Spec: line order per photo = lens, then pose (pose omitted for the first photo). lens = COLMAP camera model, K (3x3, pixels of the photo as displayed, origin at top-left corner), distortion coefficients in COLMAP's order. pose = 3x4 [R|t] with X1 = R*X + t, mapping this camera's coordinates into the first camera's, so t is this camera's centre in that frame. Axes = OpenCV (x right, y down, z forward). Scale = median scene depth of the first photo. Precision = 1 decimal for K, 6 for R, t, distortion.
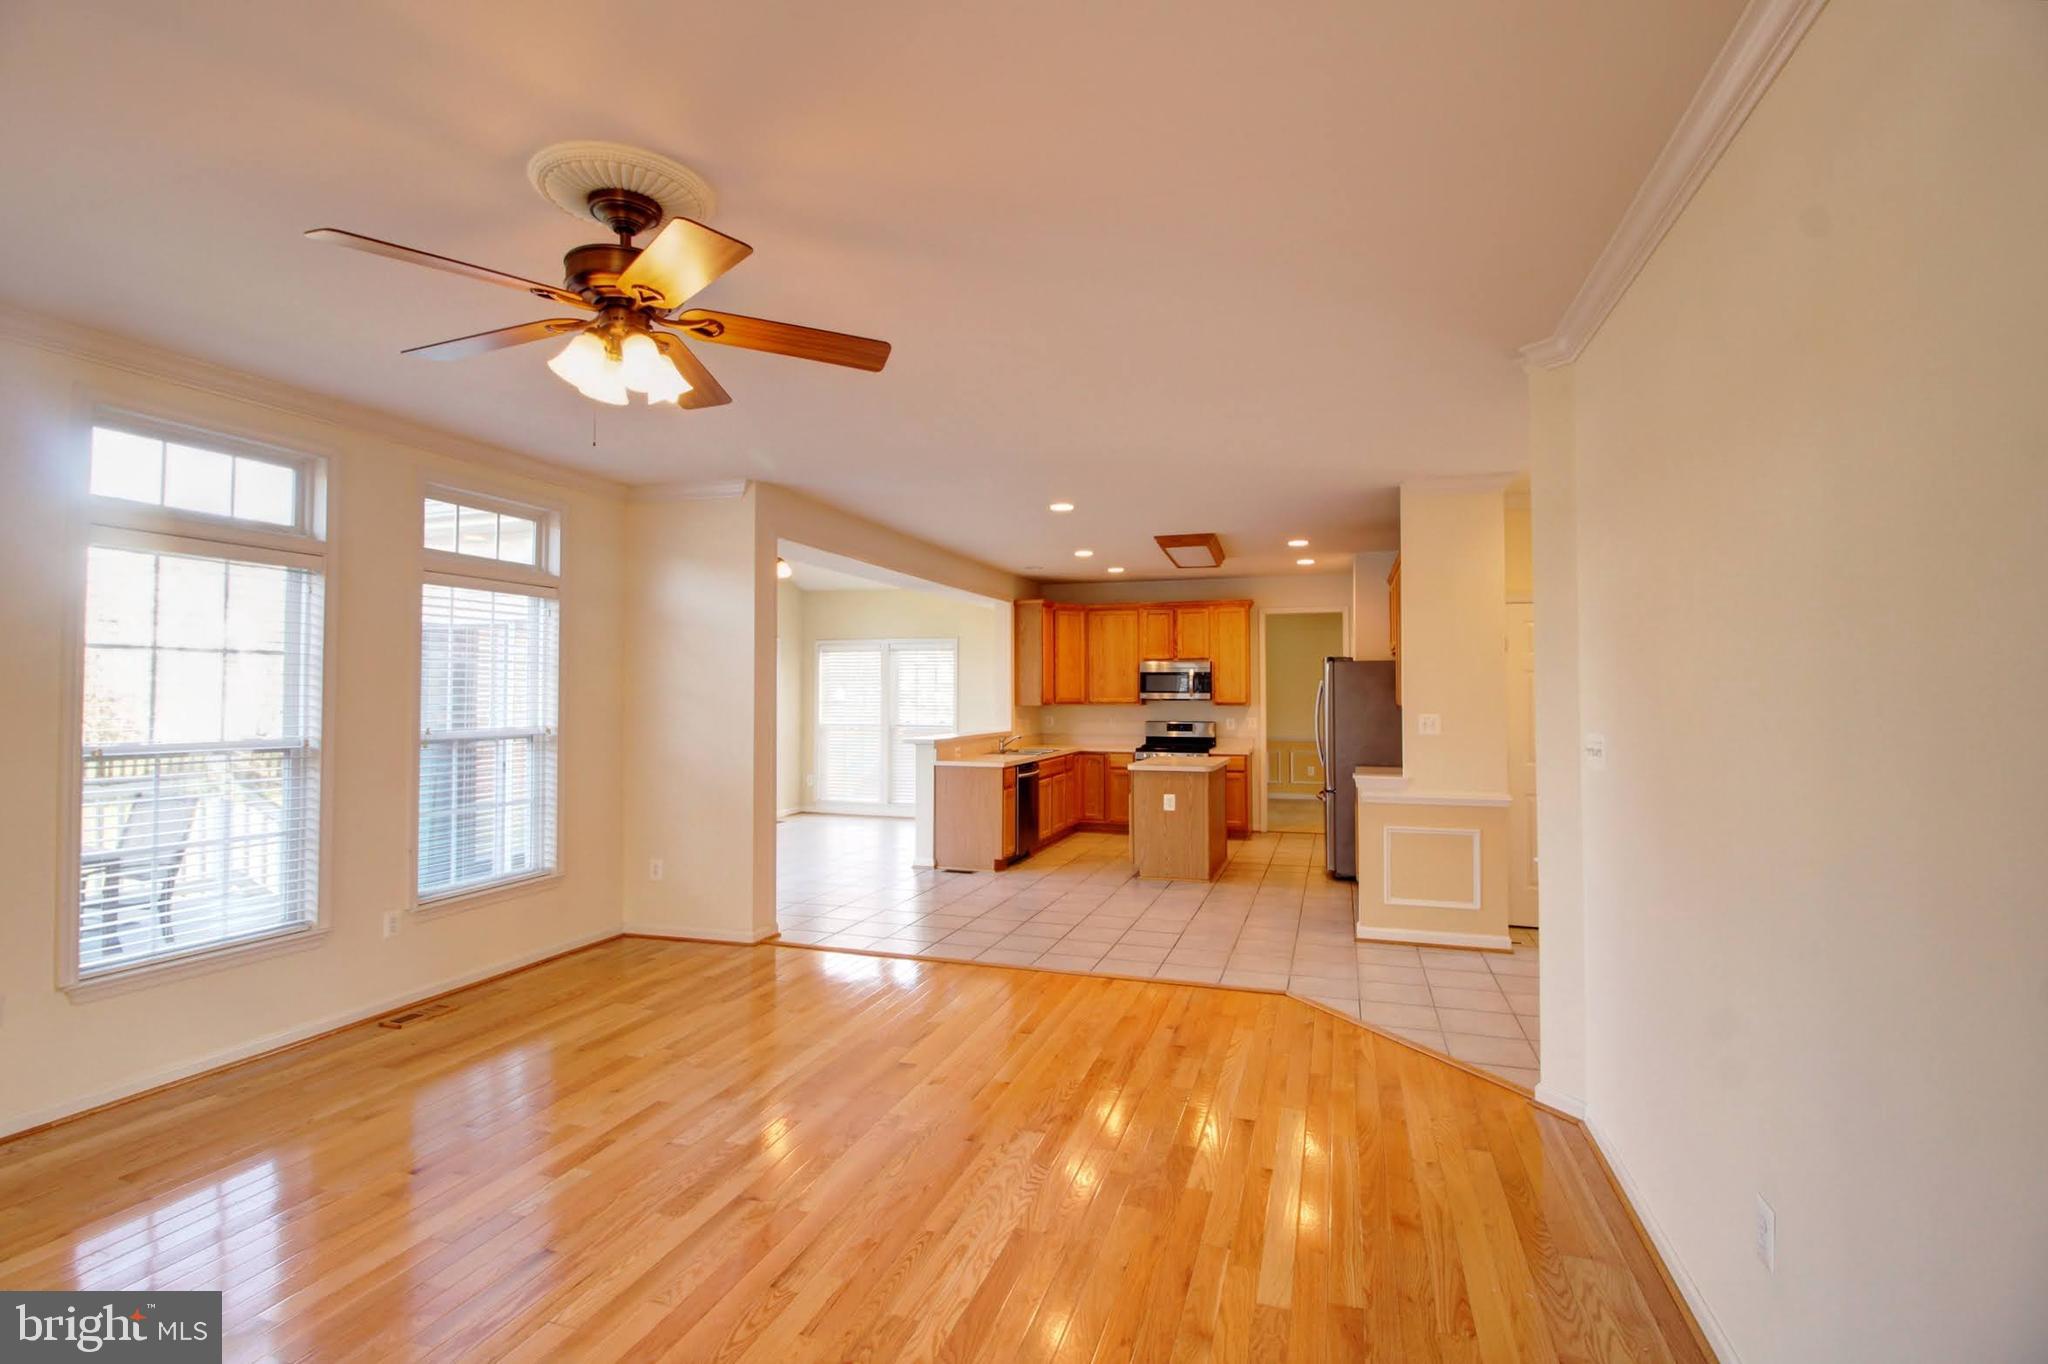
lens RADIAL K [[951.0, 0, 1021.5], [0, 951.0, 663.3], [0, 0, 1]] dist [0.002246, -0.018432]
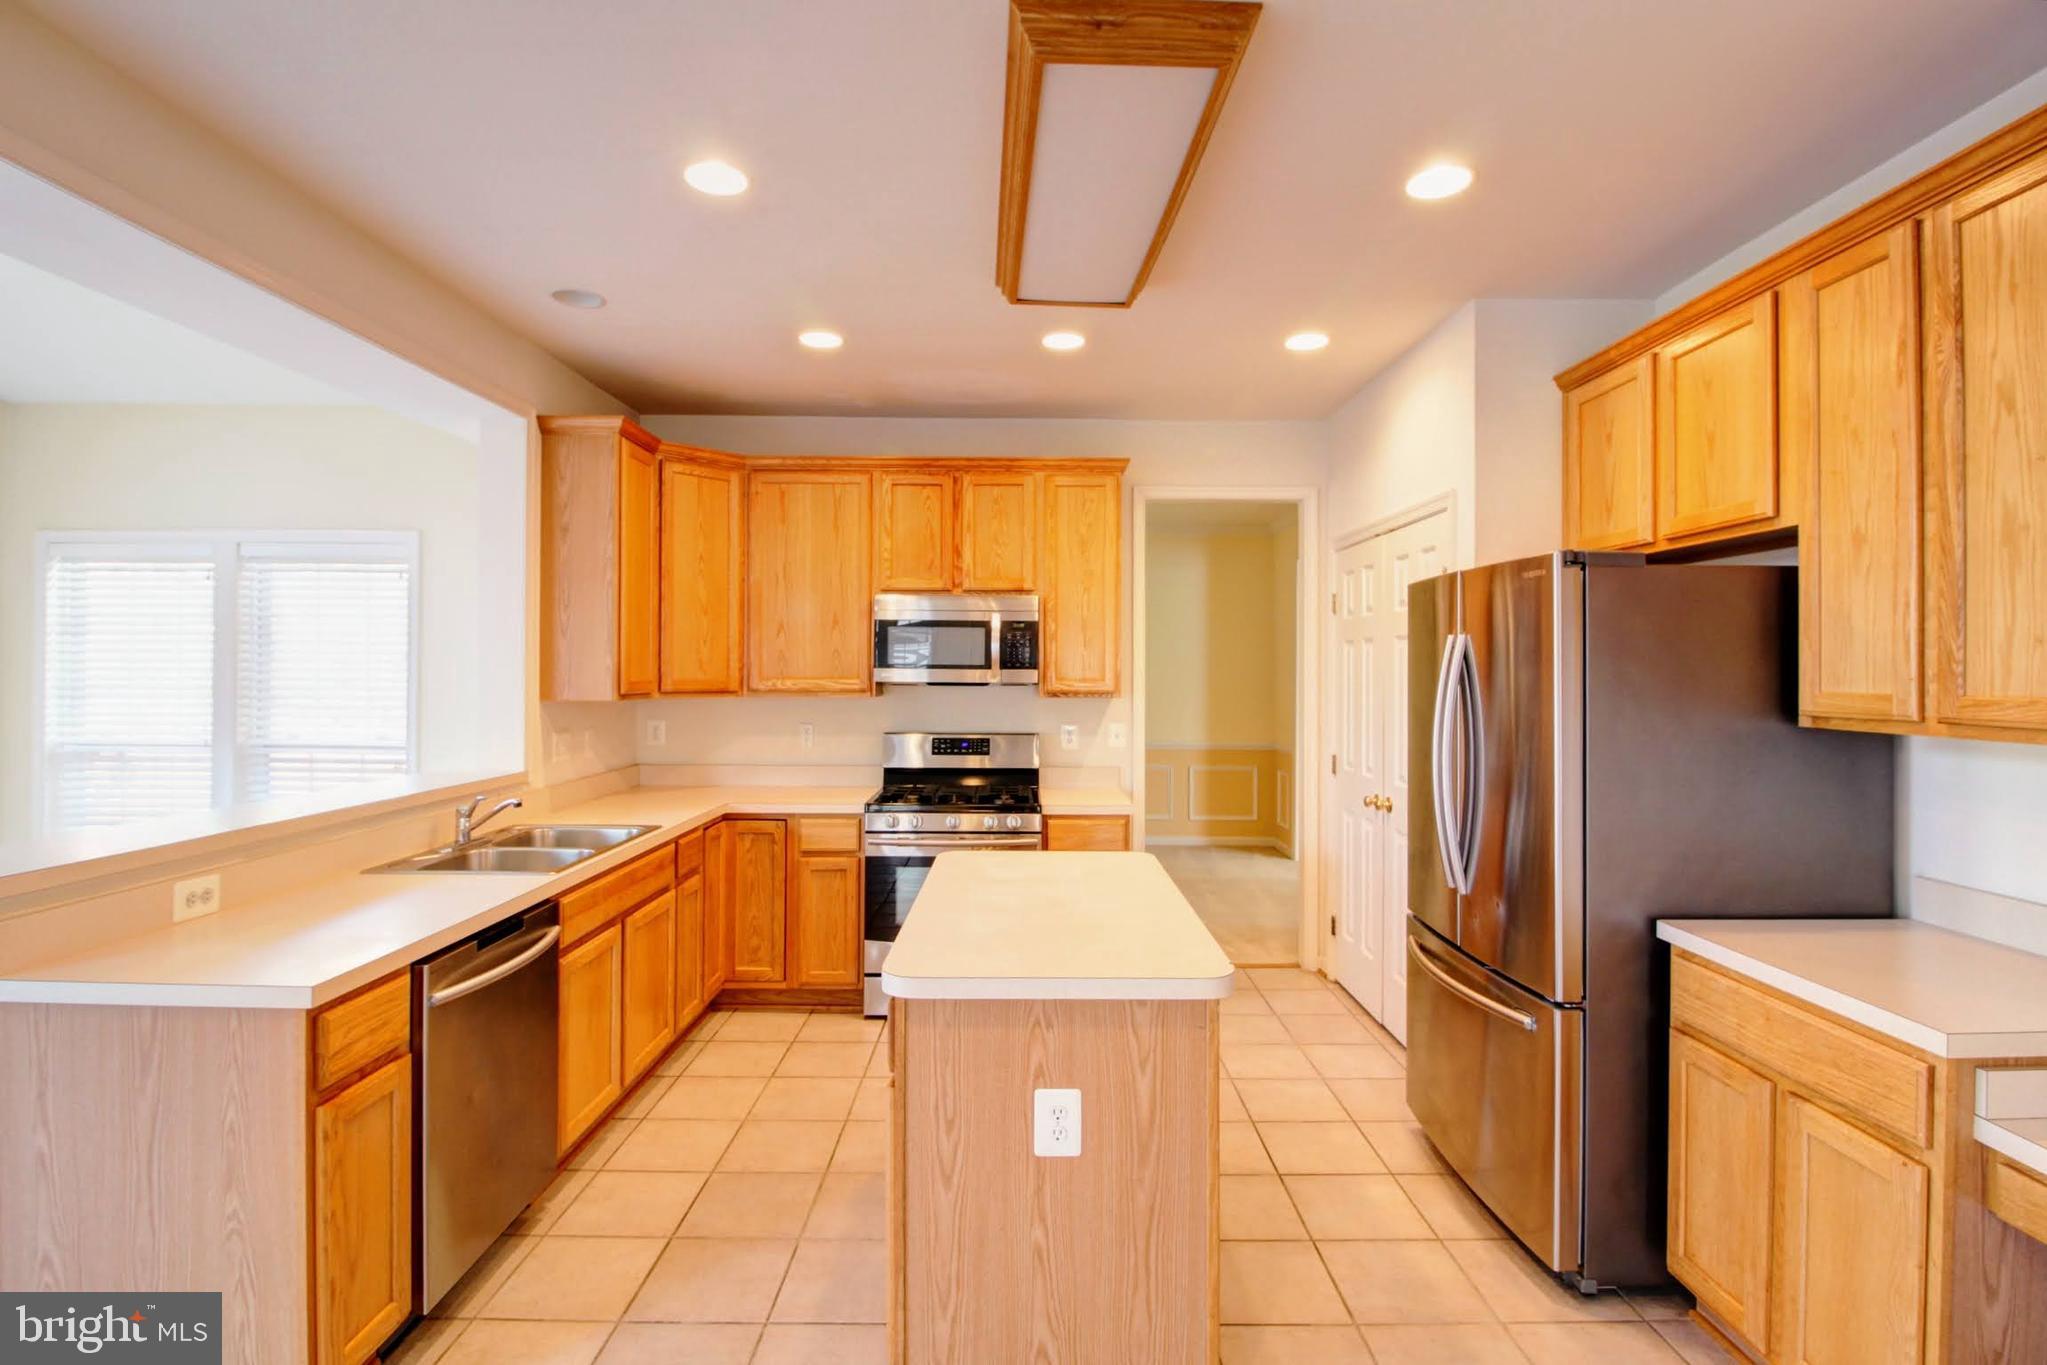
lens RADIAL K [[972.6, 0, 1025.7], [0, 972.6, 660.4], [0, 0, 1]] dist [0.002529, -0.014807]
pose [[0.947462, 0.007108, 0.319789, 0.052536], [-0.014525, 0.999678, 0.020813, 0.018505], [-0.319538, -0.024364, 0.947260, 0.596535]]
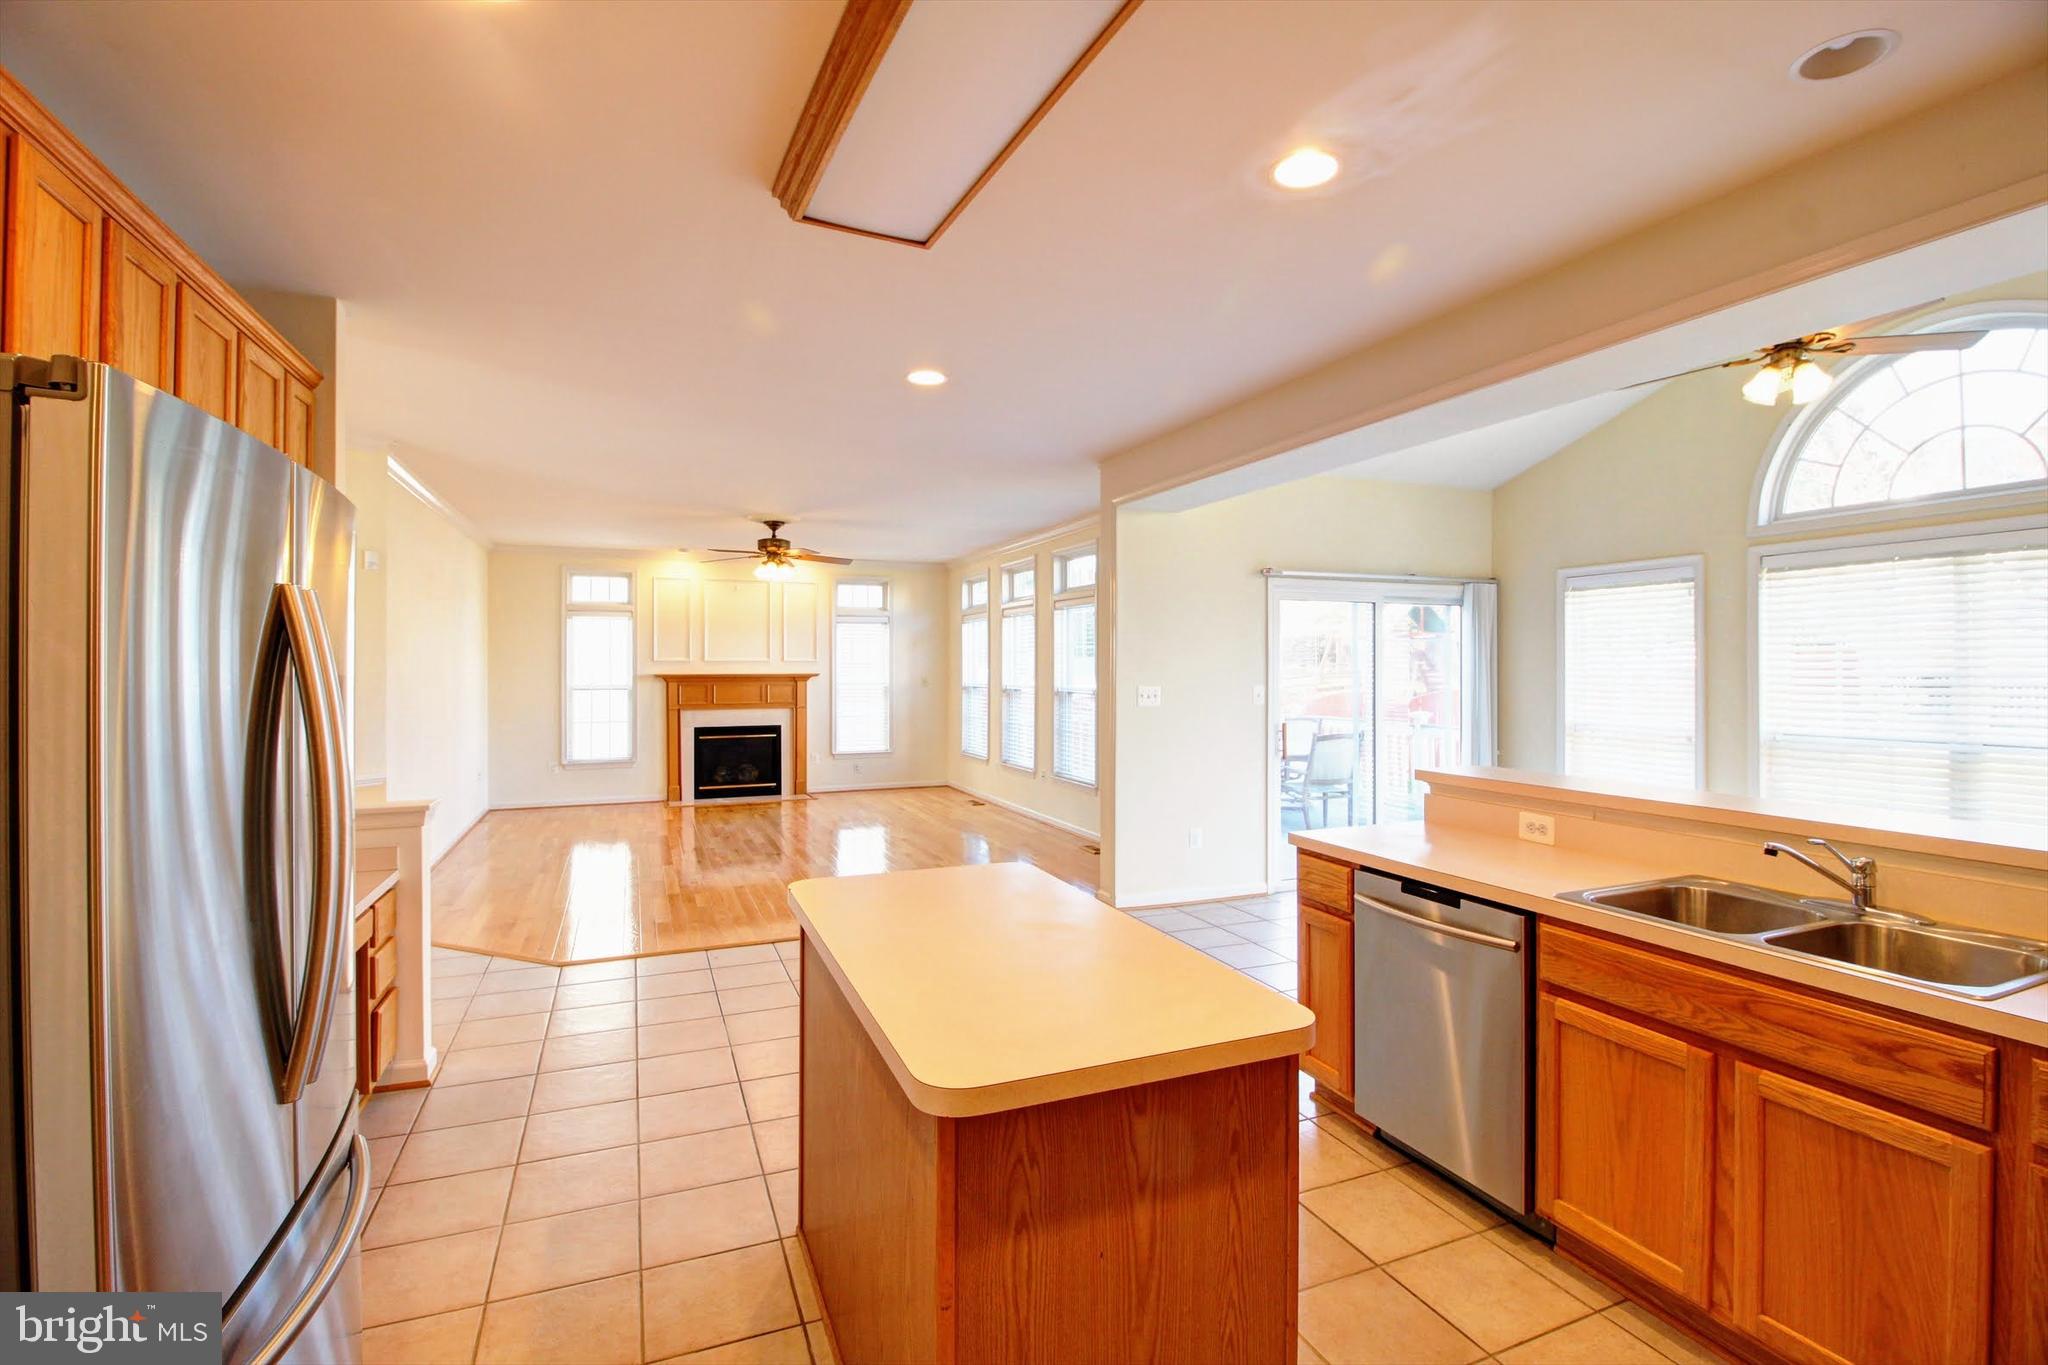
lens RADIAL K [[951.0, 0, 1021.5], [0, 951.0, 663.8], [0, 0, 1]] dist [0.002246, -0.018432]
pose [[-0.757790, -0.002664, -0.652493, 0.270936], [0.019589, 0.999448, -0.026831, 0.032839], [0.652205, -0.033114, -0.757319, 0.996943]]
